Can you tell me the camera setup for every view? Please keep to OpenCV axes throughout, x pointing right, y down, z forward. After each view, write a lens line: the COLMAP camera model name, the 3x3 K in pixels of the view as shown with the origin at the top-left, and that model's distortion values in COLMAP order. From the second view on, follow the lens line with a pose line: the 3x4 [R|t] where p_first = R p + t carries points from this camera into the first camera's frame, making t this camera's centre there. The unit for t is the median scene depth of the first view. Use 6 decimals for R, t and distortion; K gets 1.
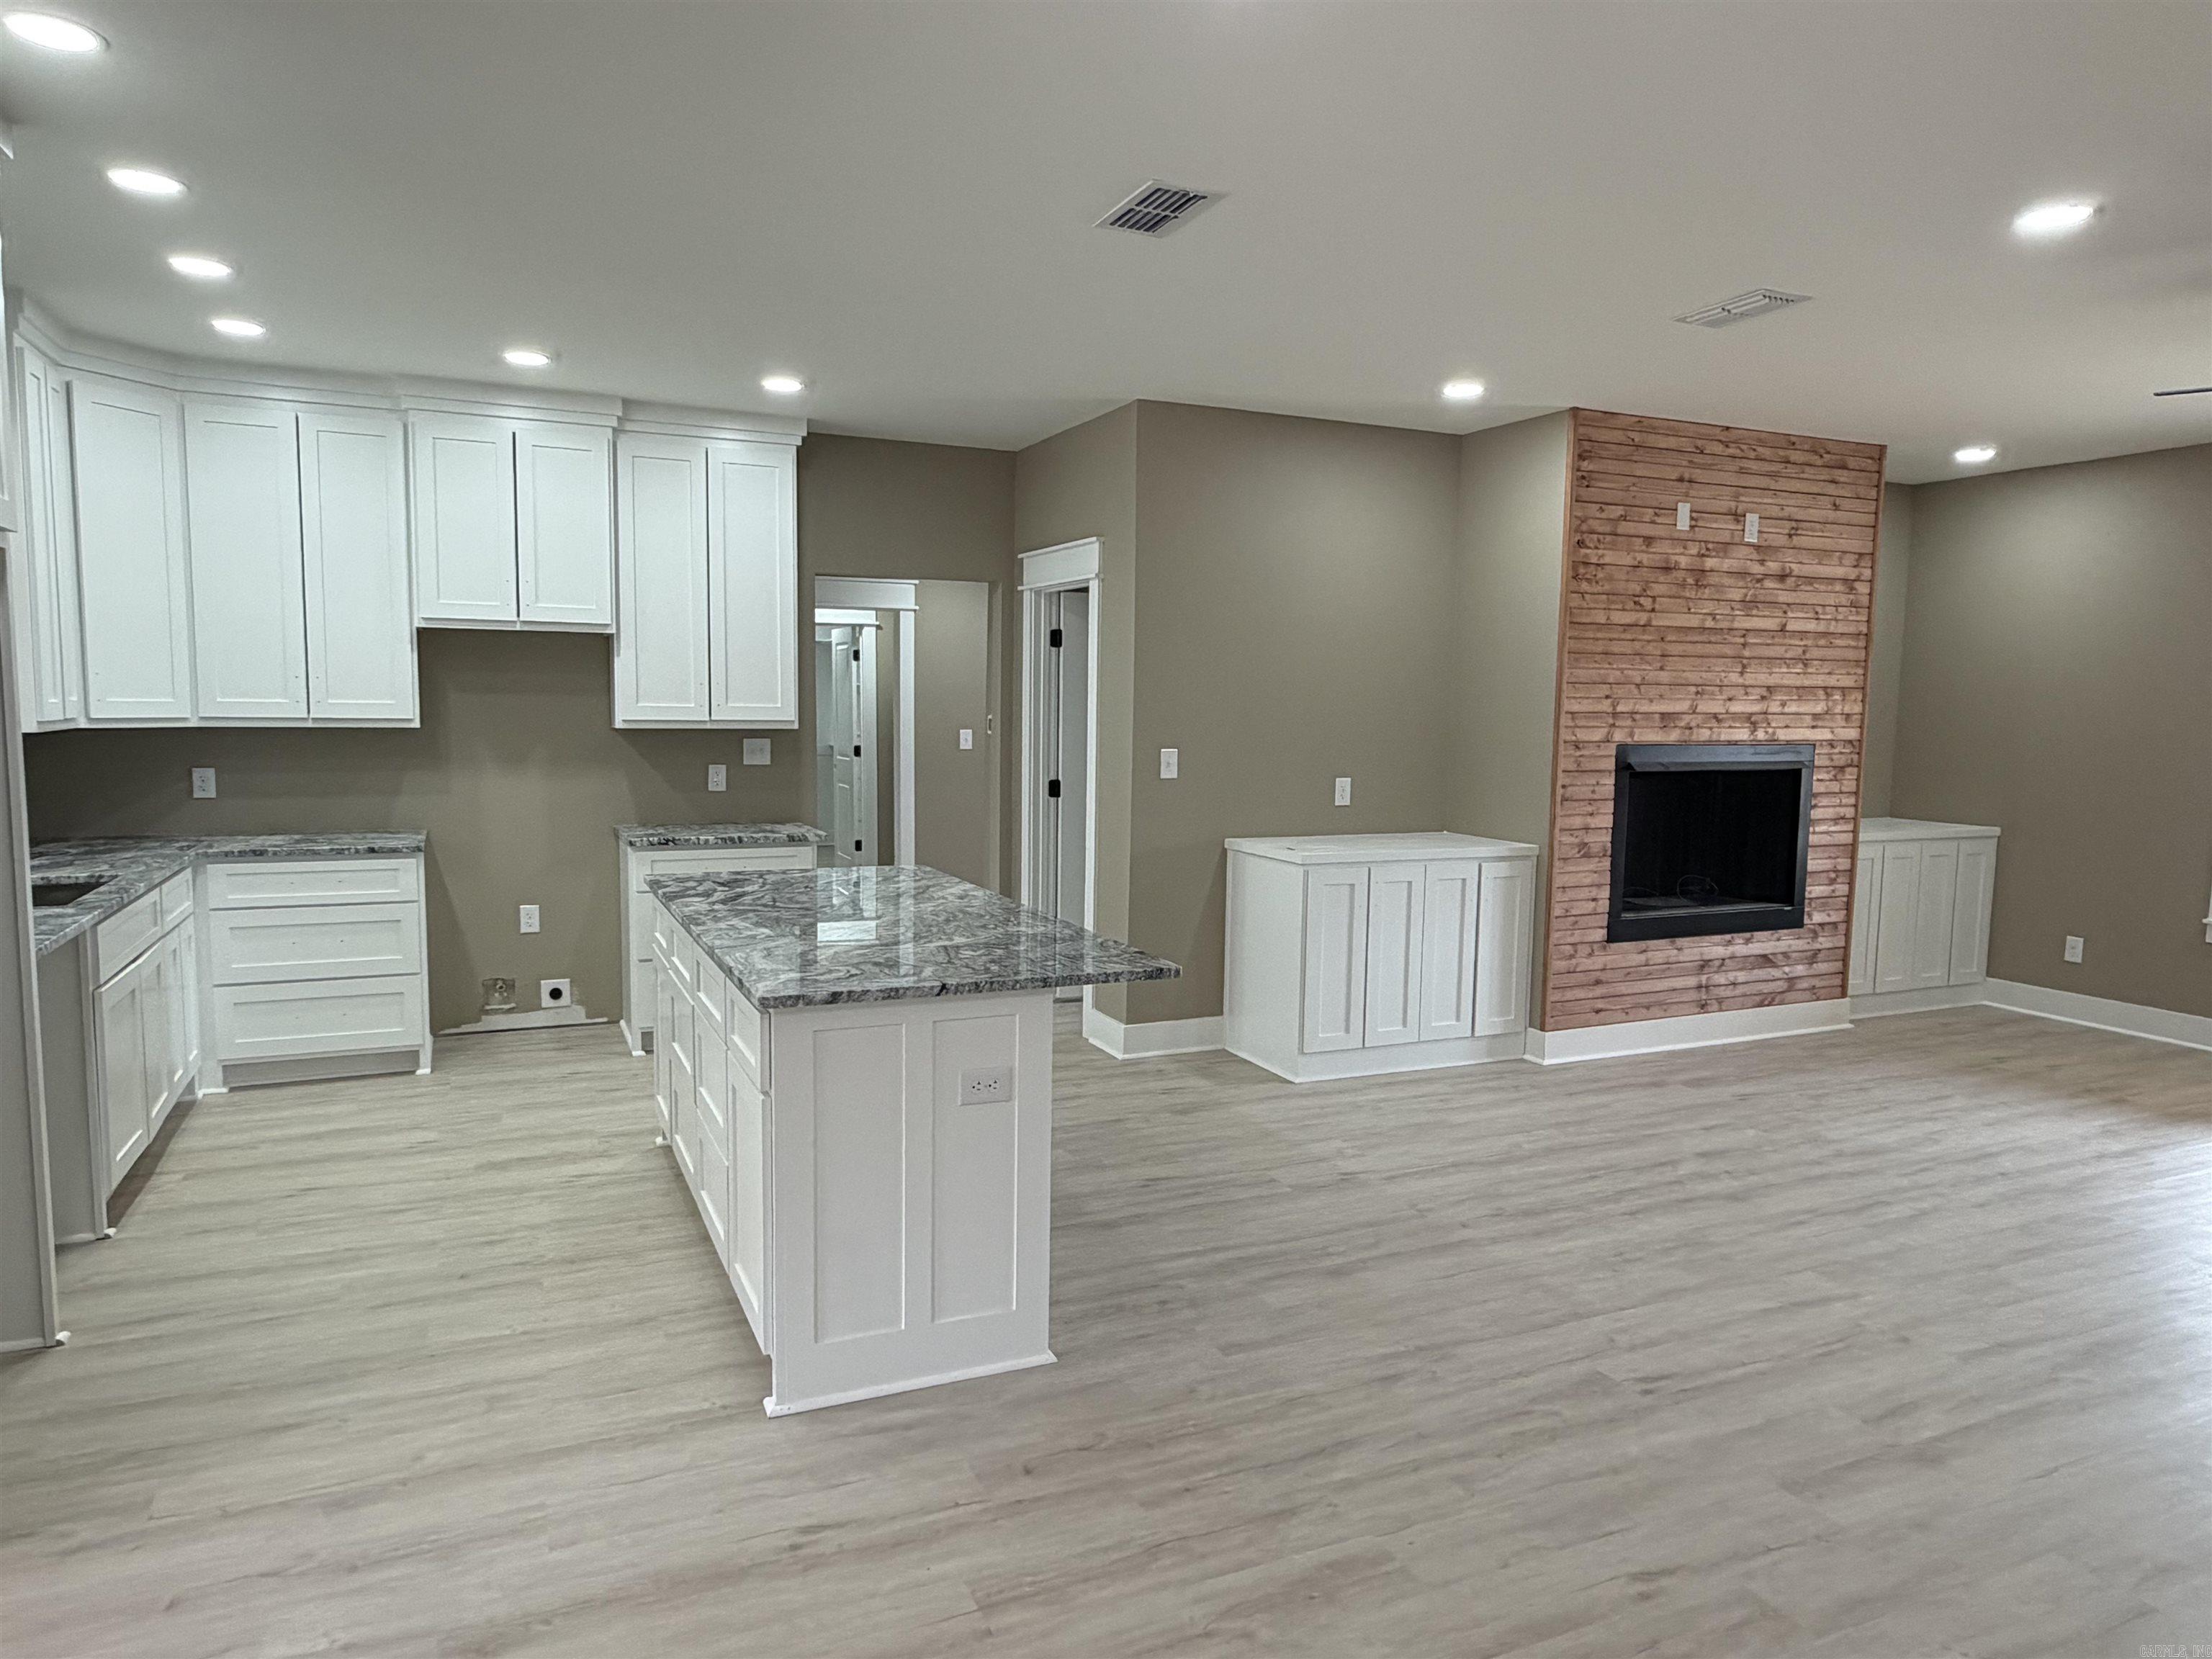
lens RADIAL K [[1401.7, 0, 1111.6], [0, 1401.7, 841.0], [0, 0, 1]] dist [0.003802, -0.002602]
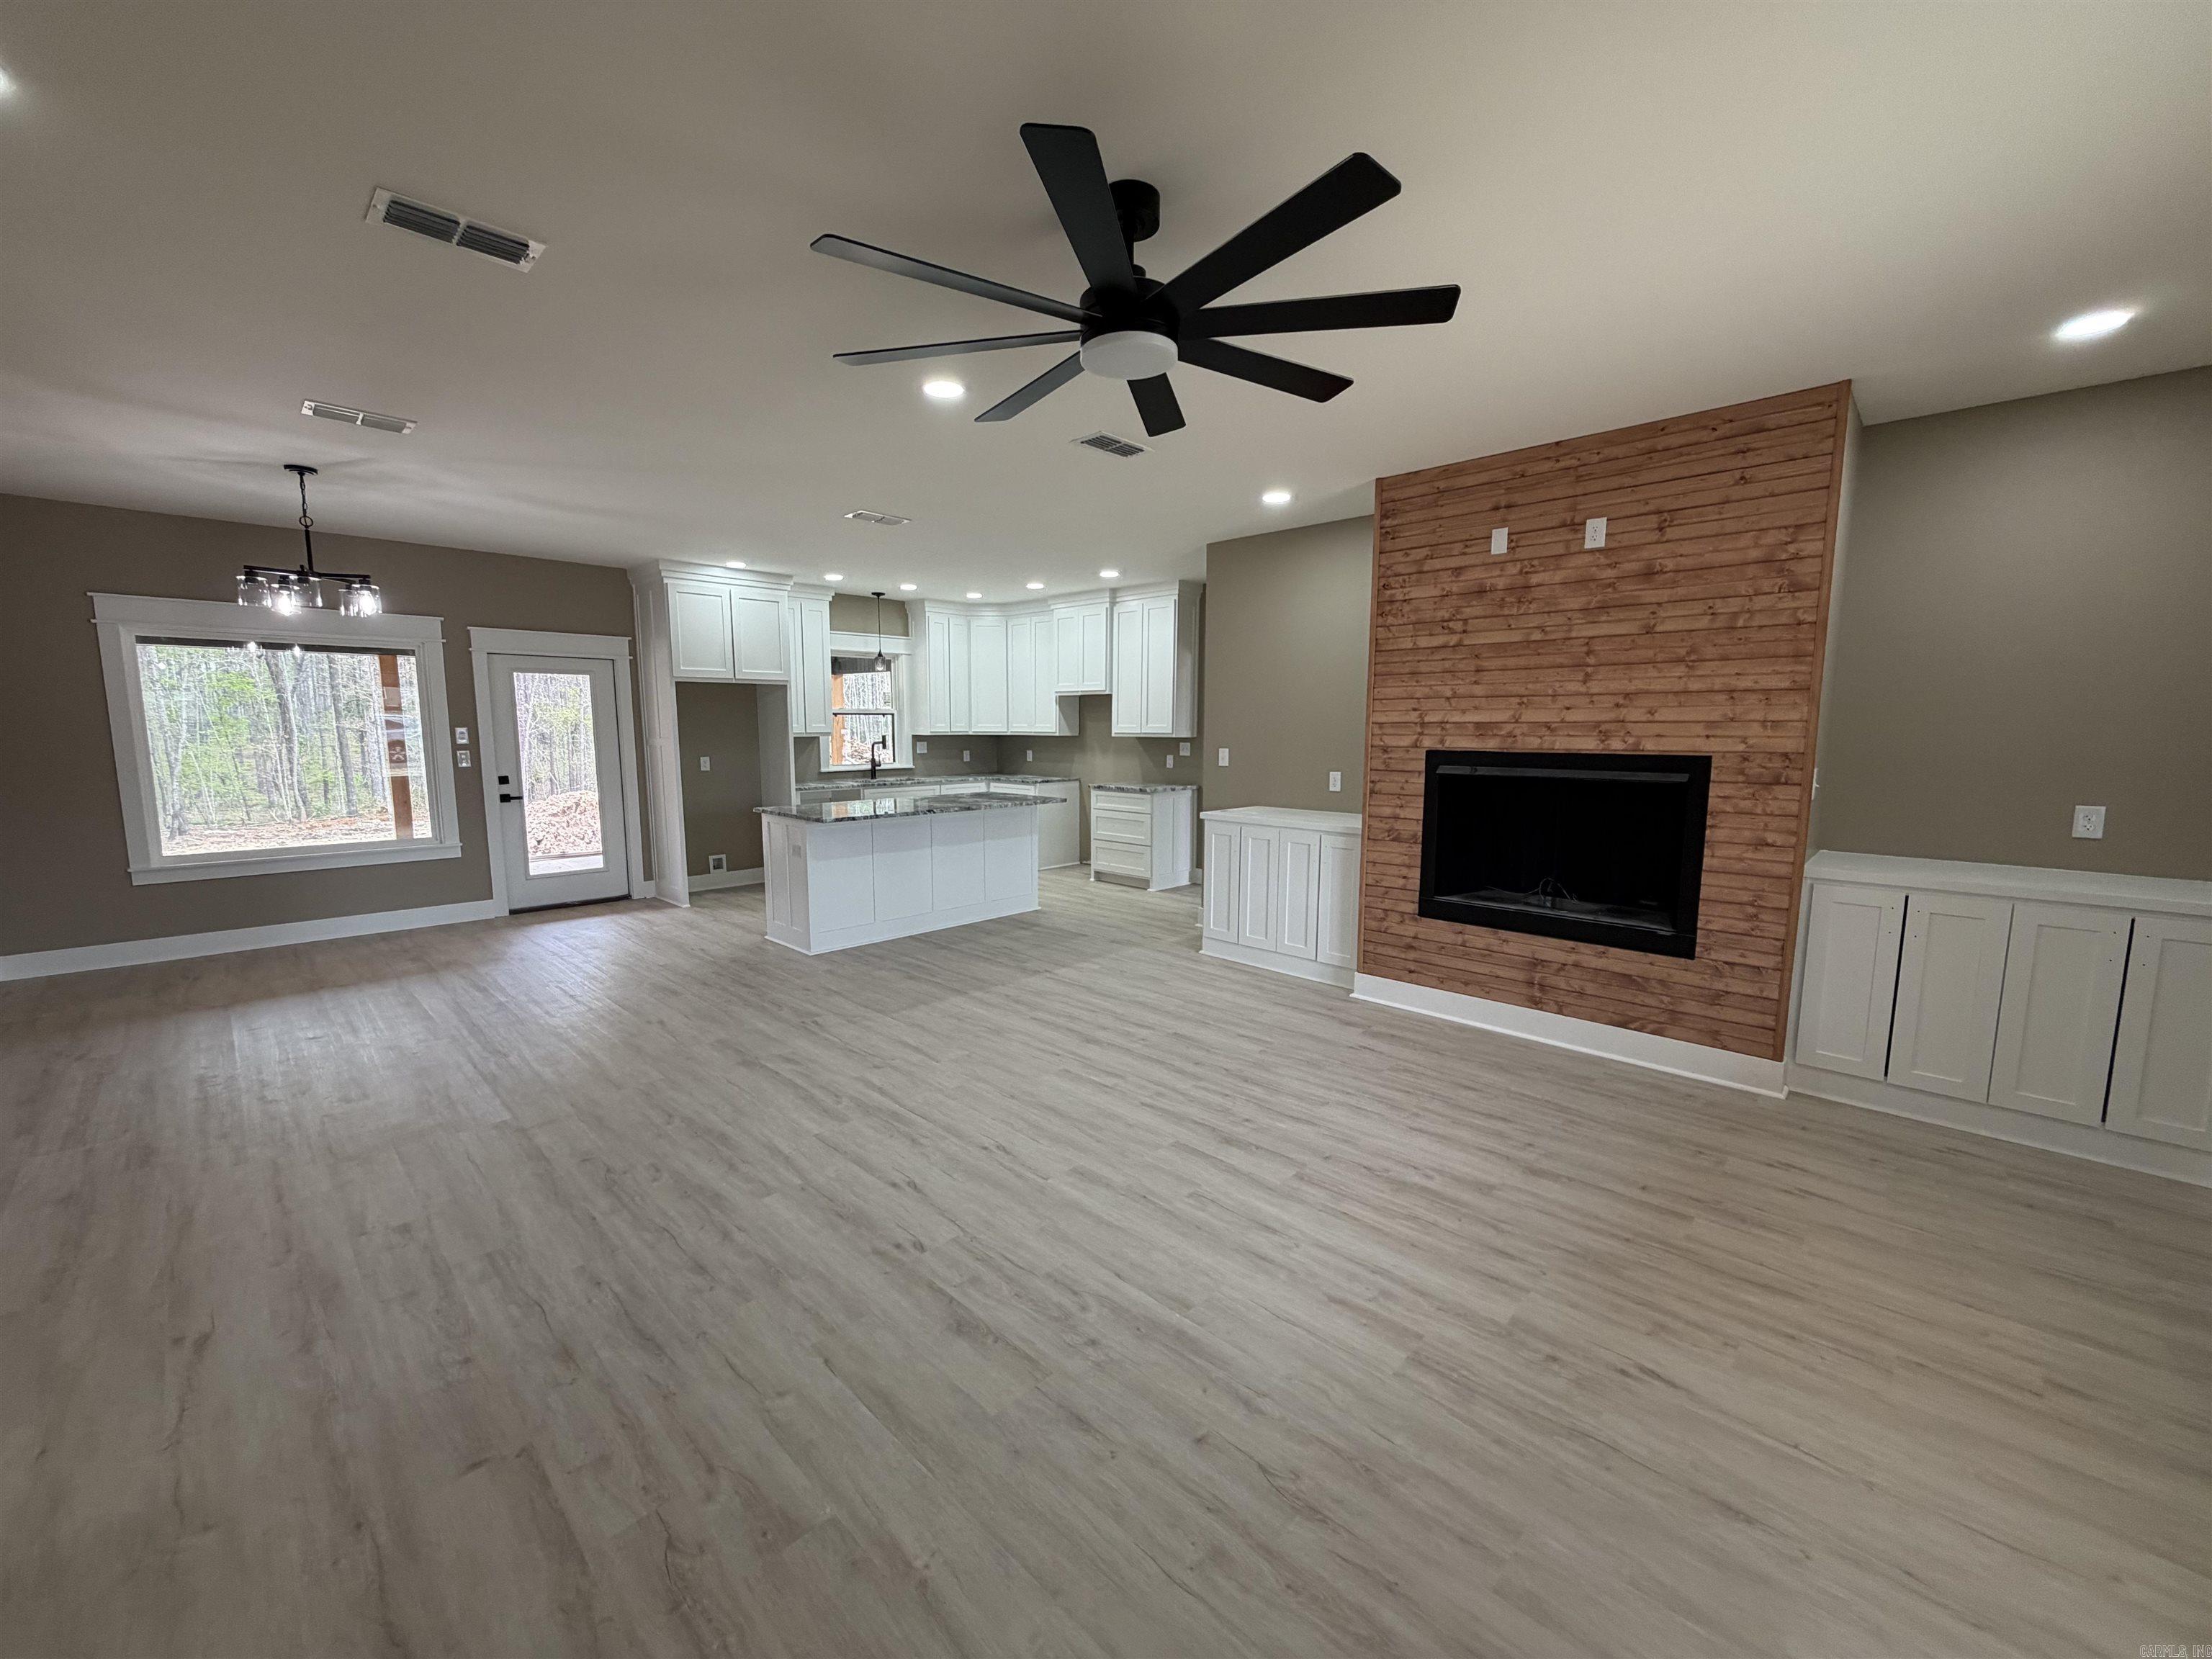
lens RADIAL K [[881.0, 0, 1098.6], [0, 881.0, 830.9], [0, 0, 1]] dist [0.001464, -0.000349]
pose [[0.356924, 0.098908, -0.928882, 0.985372], [-0.091276, 0.993313, 0.070696, -0.028708], [0.929663, 0.059551, 0.363566, 0.490268]]
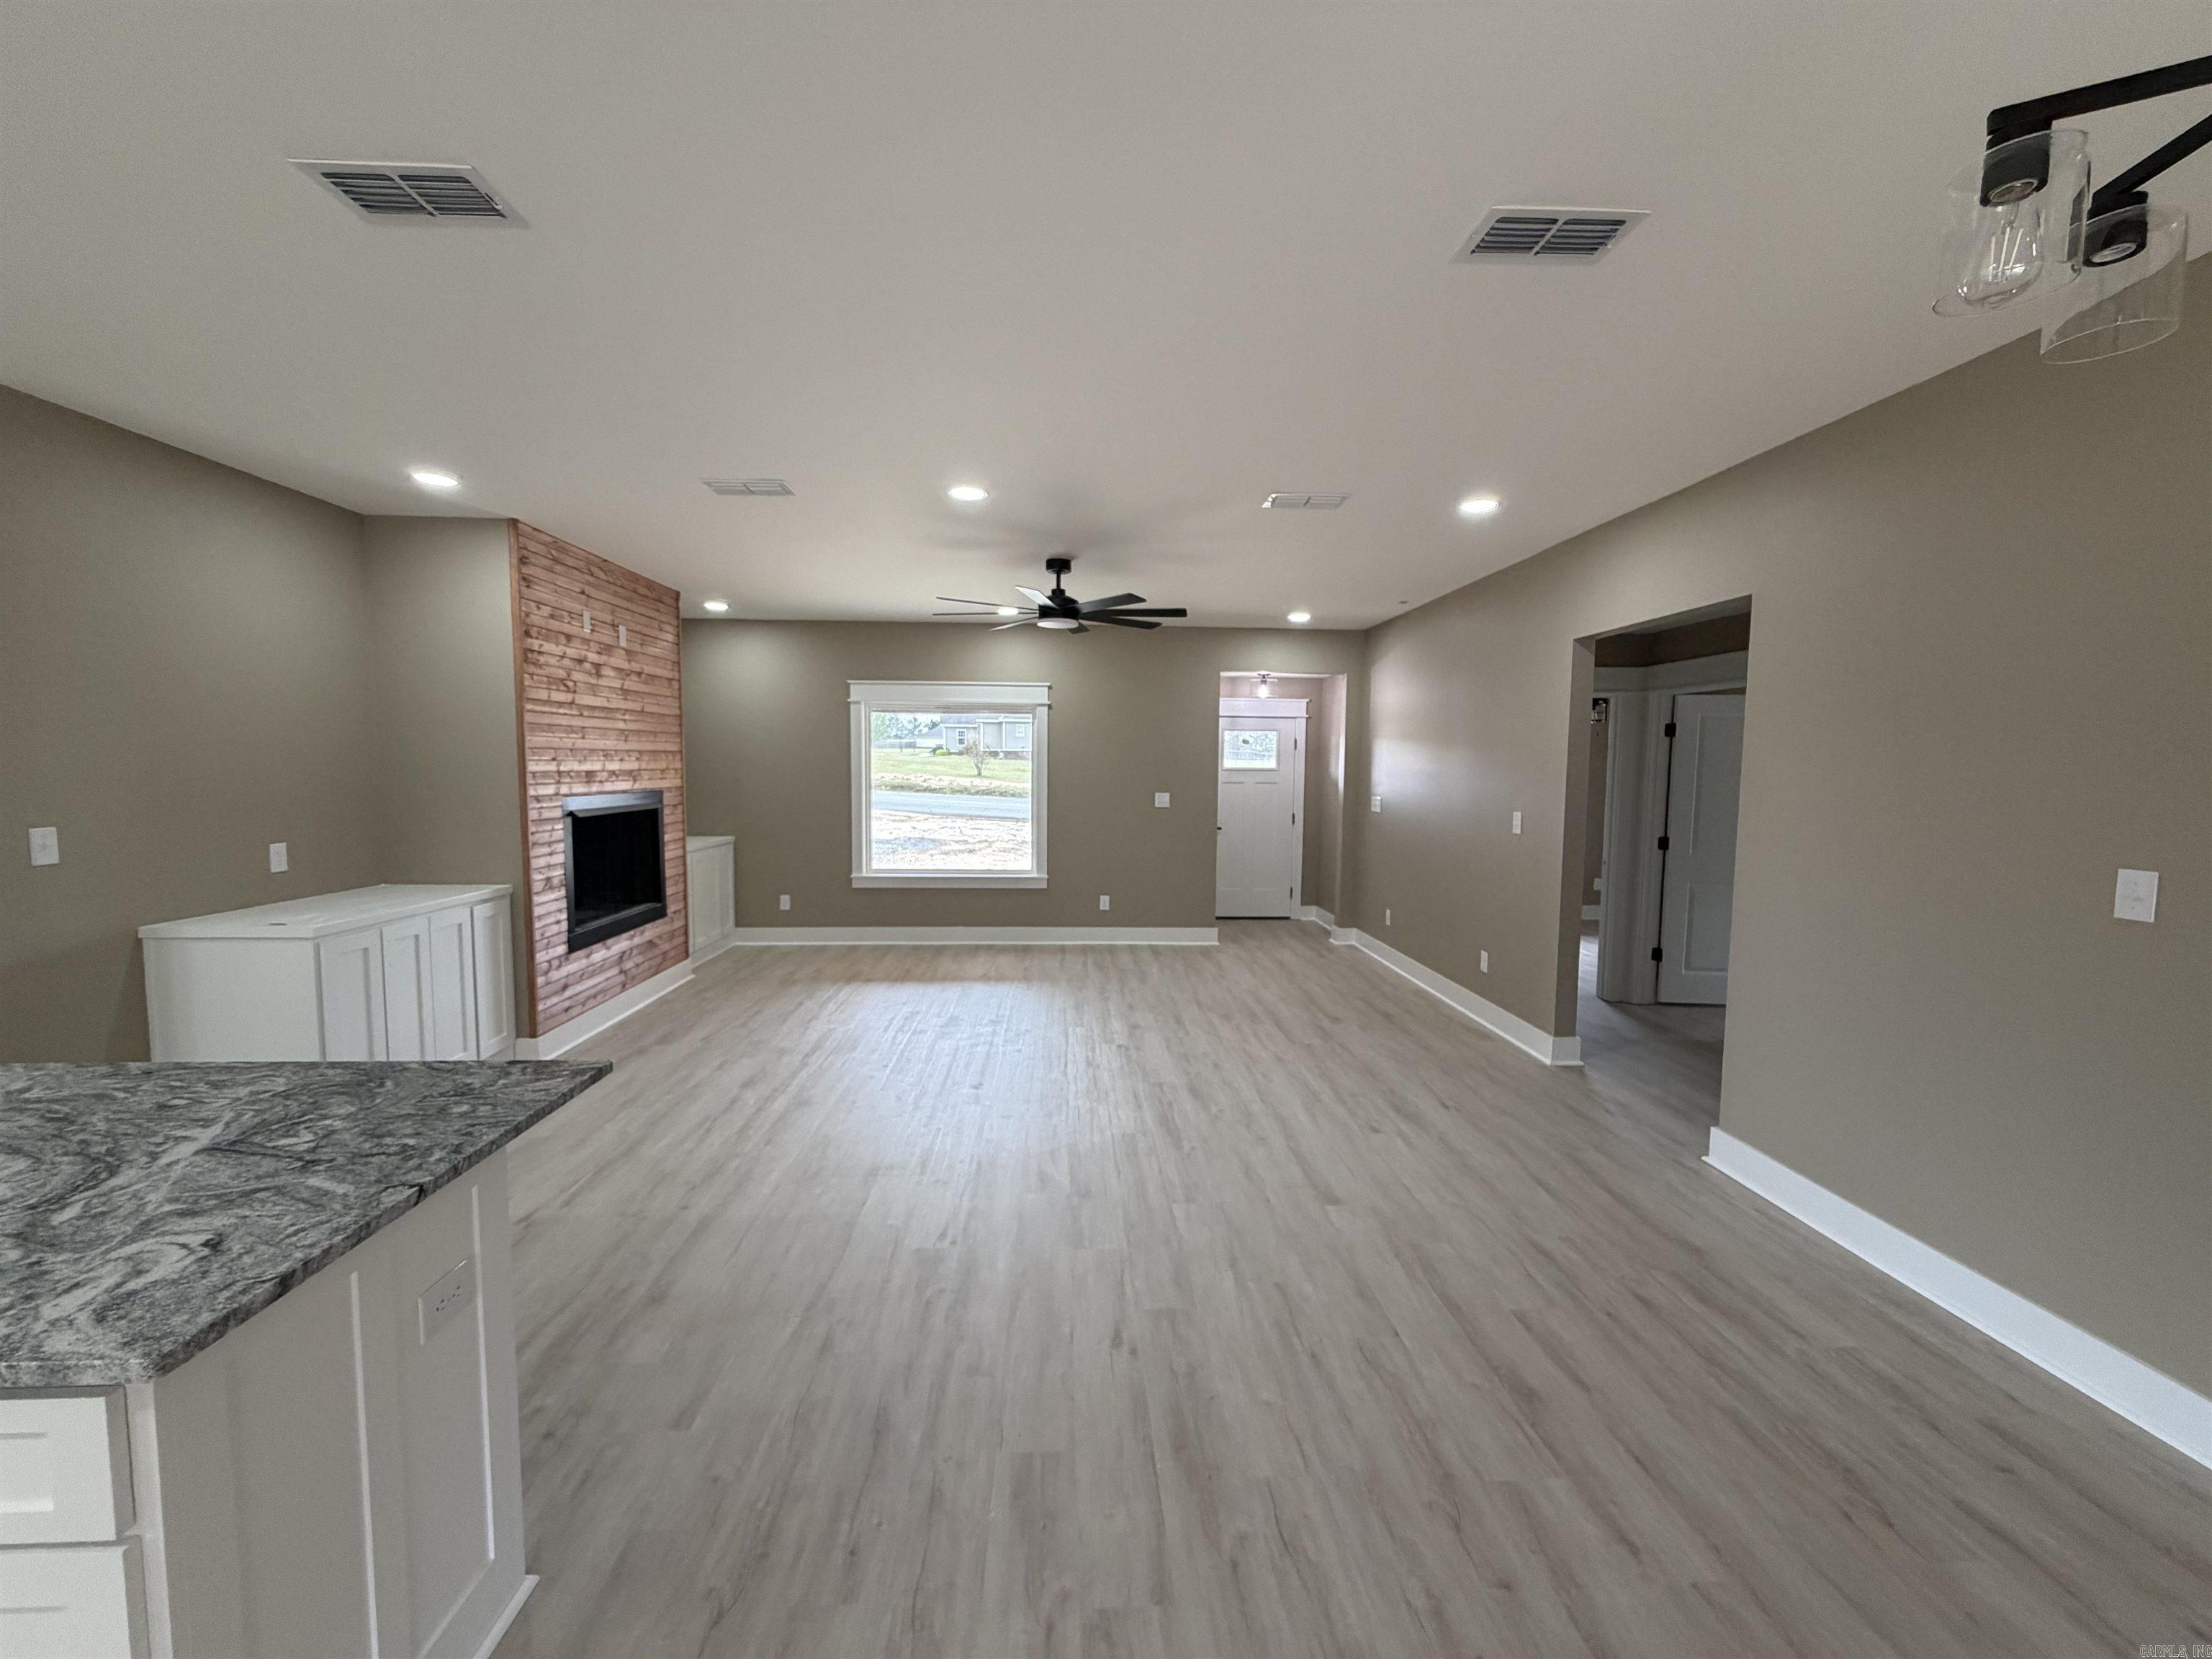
lens RADIAL K [[881.0, 0, 1102.2], [0, 881.0, 834.1], [0, 0, 1]] dist [0.001464, -0.000349]
pose [[0.372410, -0.083090, 0.924341, -0.198976], [0.091978, 0.994385, 0.052329, -0.033389], [-0.923499, 0.065531, 0.377962, 0.261976]]
